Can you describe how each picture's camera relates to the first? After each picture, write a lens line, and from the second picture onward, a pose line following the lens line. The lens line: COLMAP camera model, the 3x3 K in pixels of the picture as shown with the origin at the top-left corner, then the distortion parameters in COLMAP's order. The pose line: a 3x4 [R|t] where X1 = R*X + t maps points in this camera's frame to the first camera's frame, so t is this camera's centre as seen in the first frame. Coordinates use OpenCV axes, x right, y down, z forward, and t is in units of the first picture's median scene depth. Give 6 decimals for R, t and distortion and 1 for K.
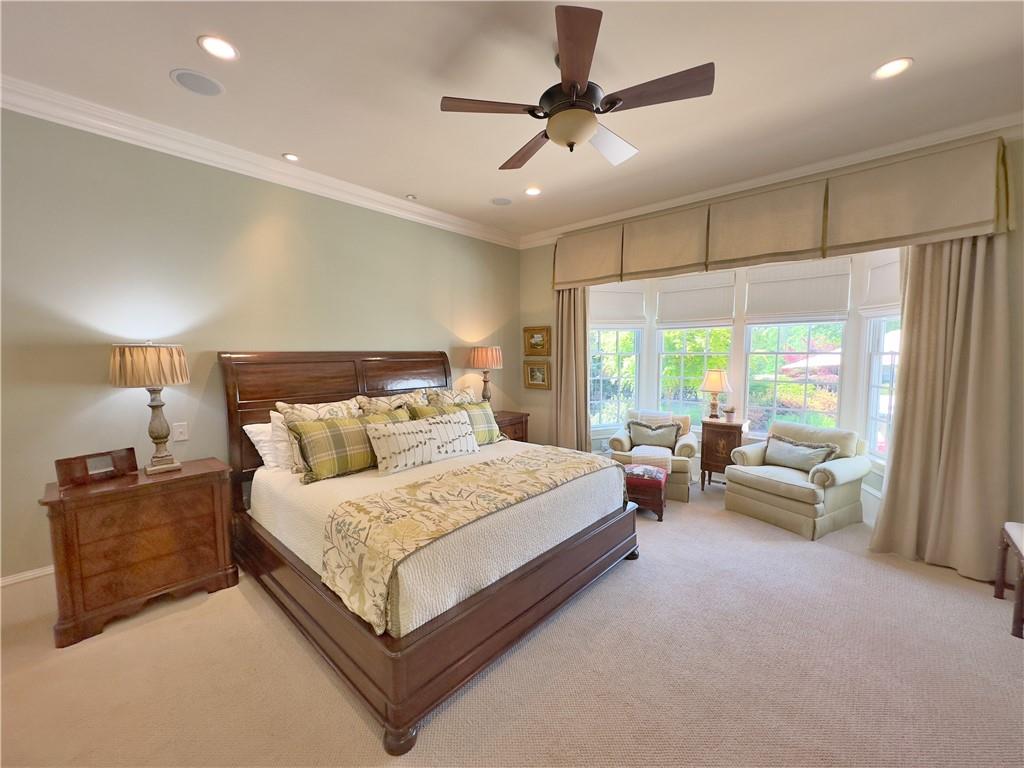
lens RADIAL K [[411.2, 0, 509.2], [0, 411.2, 384.9], [0, 0, 1]] dist [-0.002837, -0.000067]
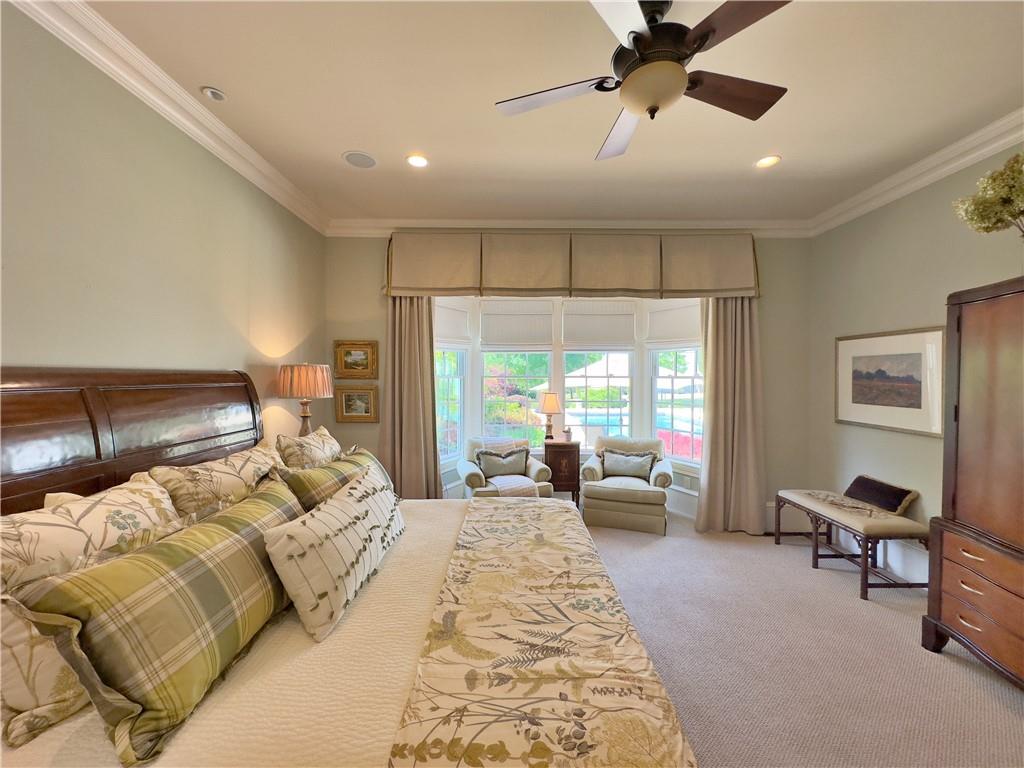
lens RADIAL K [[411.2, 0, 511.5], [0, 411.2, 383.9], [0, 0, 1]] dist [-0.002837, -0.000067]
pose [[0.737885, -0.007242, 0.674888, -0.374249], [0.048412, 0.997935, -0.042222, -0.025615], [-0.673188, 0.063828, 0.736712, 0.405082]]
